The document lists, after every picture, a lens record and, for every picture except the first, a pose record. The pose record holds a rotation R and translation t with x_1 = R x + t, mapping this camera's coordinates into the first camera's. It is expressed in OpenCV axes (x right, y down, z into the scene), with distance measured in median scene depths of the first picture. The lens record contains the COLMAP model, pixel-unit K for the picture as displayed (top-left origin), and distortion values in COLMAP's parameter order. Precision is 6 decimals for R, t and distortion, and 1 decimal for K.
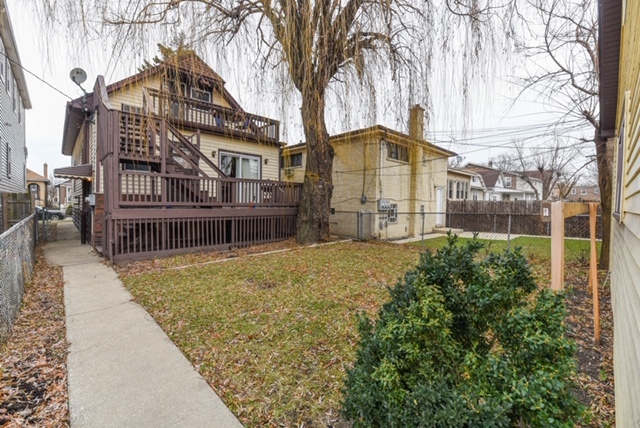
lens RADIAL K [[273.9, 0, 321.7], [0, 273.9, 206.7], [0, 0, 1]] dist [0.002452, 0.000163]
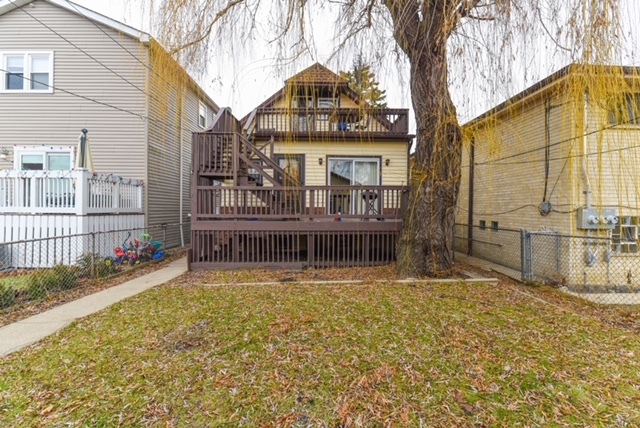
lens RADIAL K [[273.9, 0, 321.7], [0, 273.9, 206.7], [0, 0, 1]] dist [0.002452, 0.000163]
pose [[0.729390, -0.014391, -0.683947, 0.232025], [-0.005072, 0.999637, -0.026442, -0.013447], [0.684079, 0.022756, 0.729053, 0.319134]]
